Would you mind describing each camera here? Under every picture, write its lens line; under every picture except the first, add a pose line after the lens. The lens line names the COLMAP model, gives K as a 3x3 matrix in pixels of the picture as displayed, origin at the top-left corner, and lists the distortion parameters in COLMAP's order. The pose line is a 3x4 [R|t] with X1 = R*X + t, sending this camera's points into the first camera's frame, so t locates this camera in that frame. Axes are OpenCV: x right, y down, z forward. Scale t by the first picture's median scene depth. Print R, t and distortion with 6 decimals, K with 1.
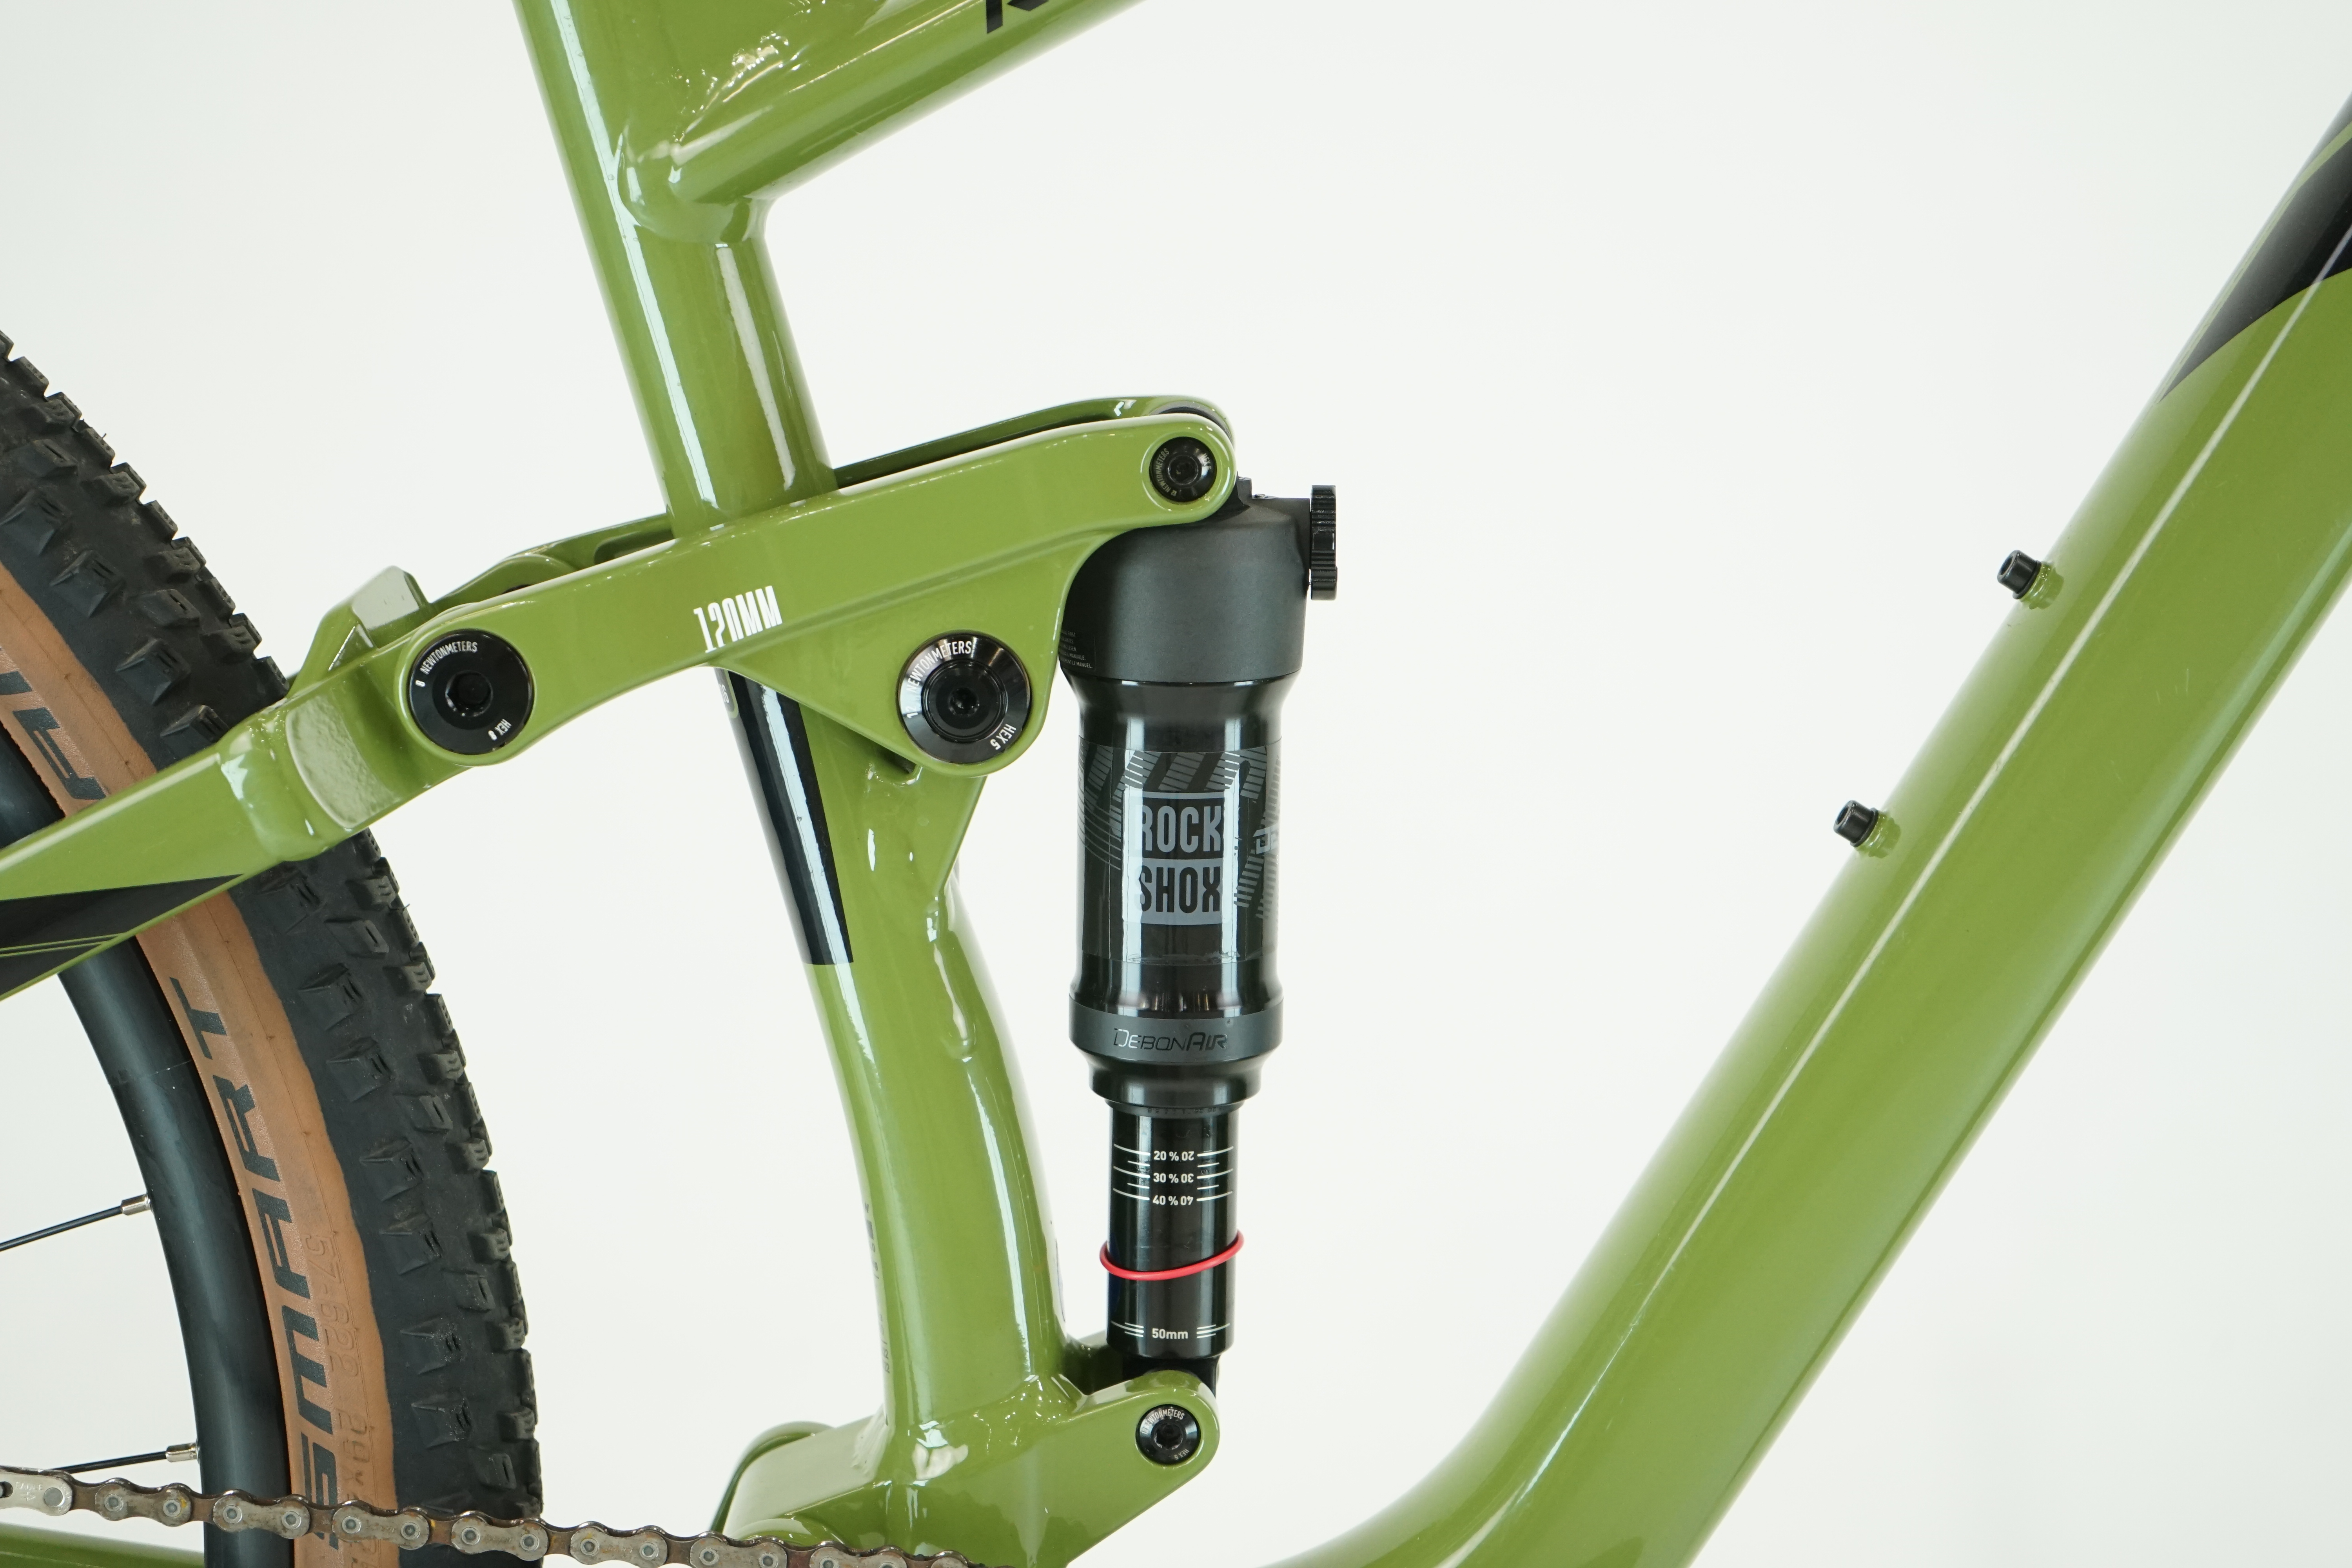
lens RADIAL K [[4731.1, 0, 1173.8], [0, 4731.1, 780.1], [0, 0, 1]] dist [-0.161956, 0.000000]
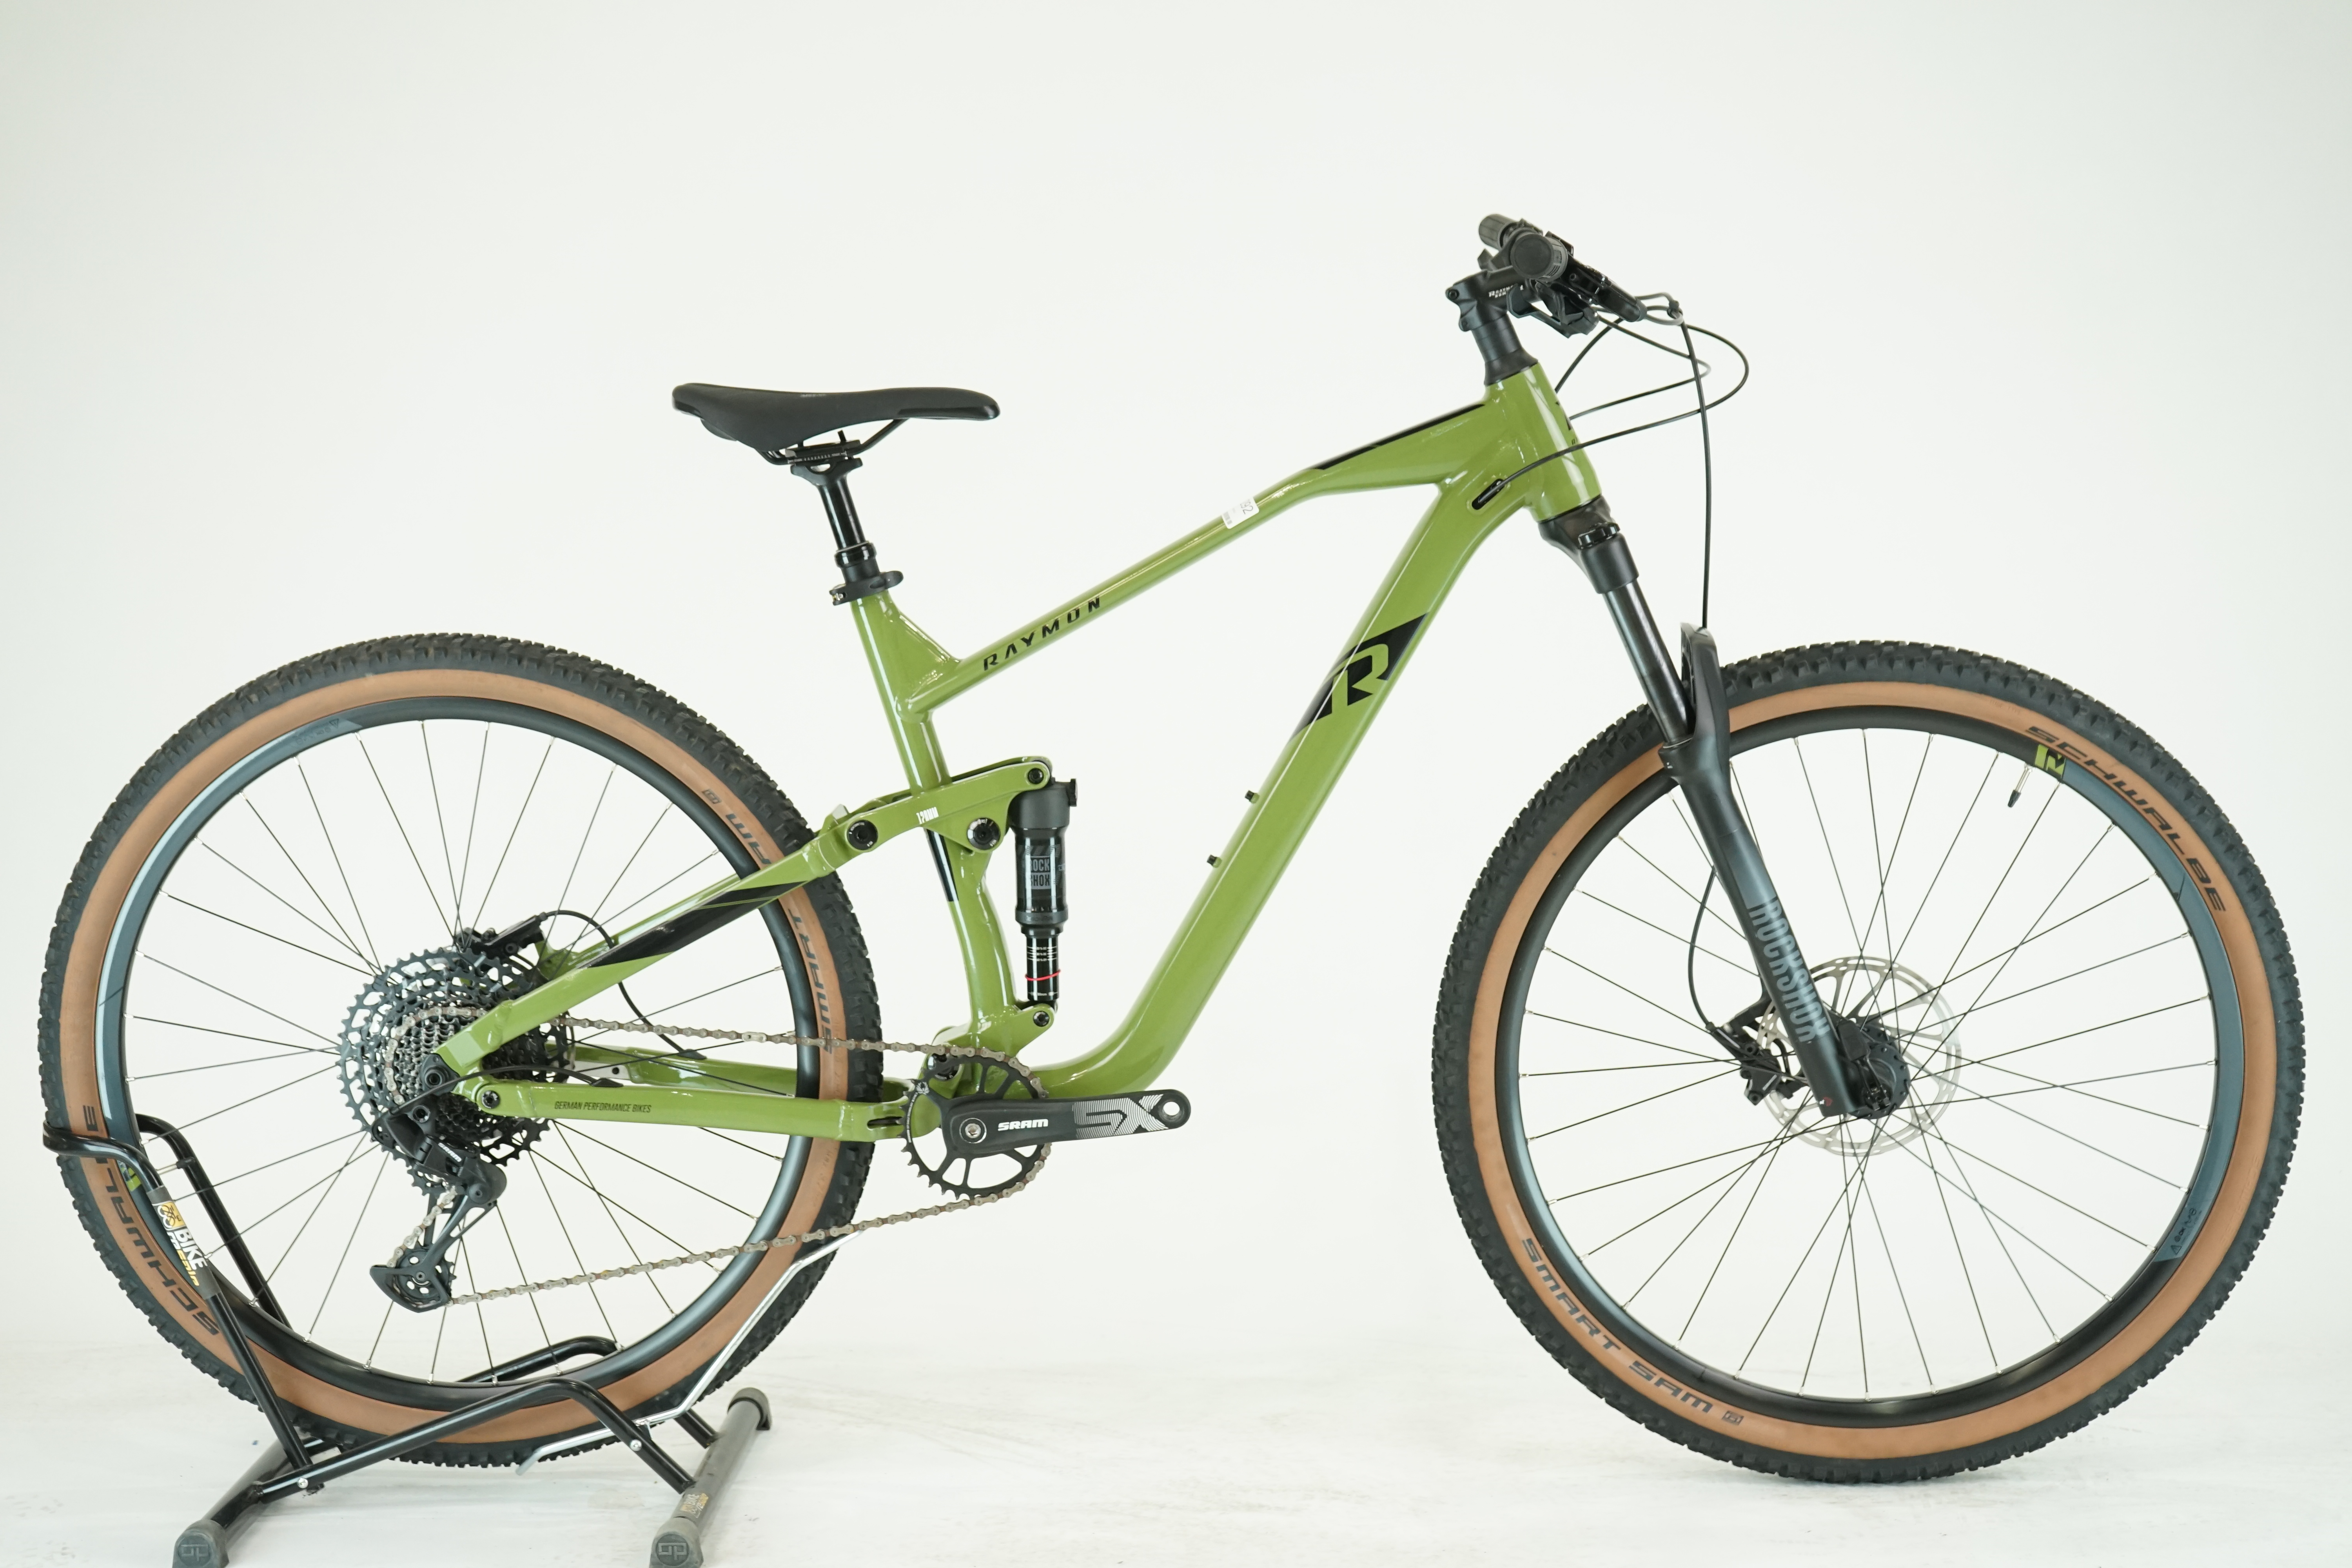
lens RADIAL K [[3157.6, 0, 1159.6], [0, 3157.6, 790.8], [0, 0, 1]] dist [-0.121640, 0.000000]
pose [[0.999343, -0.025628, -0.025641, 0.171547], [0.024707, 0.999060, -0.035626, 0.045027], [0.026530, 0.034969, 0.999036, -1.655051]]
